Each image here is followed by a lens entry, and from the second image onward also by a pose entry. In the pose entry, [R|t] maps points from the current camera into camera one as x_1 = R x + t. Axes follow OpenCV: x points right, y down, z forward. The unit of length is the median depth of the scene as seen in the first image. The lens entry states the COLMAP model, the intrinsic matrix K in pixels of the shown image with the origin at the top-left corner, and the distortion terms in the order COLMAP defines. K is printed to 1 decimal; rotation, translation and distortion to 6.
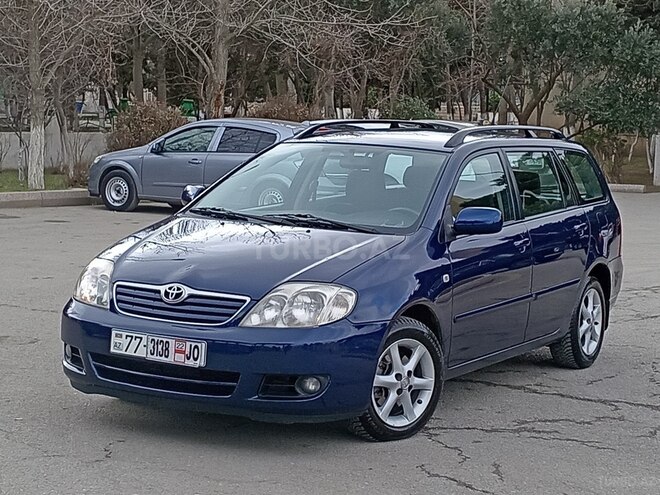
lens RADIAL K [[1420.9, 0, 330.0], [0, 1420.9, 247.5], [0, 0, 1]] dist [0.023885, 0.072747]
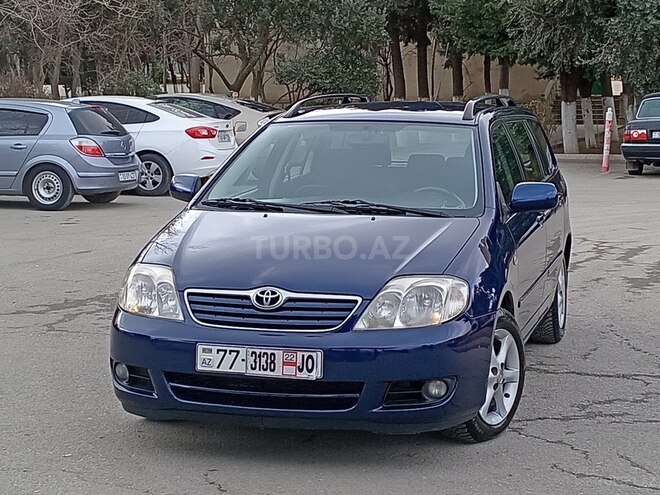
lens RADIAL K [[1420.9, 0, 330.0], [0, 1420.9, 247.5], [0, 0, 1]] dist [0.023885, 0.072747]
pose [[0.969324, -0.061426, 0.237988, -0.266160], [0.056734, 0.998037, 0.026521, -0.019302], [-0.239150, -0.012205, 0.970906, 0.127386]]
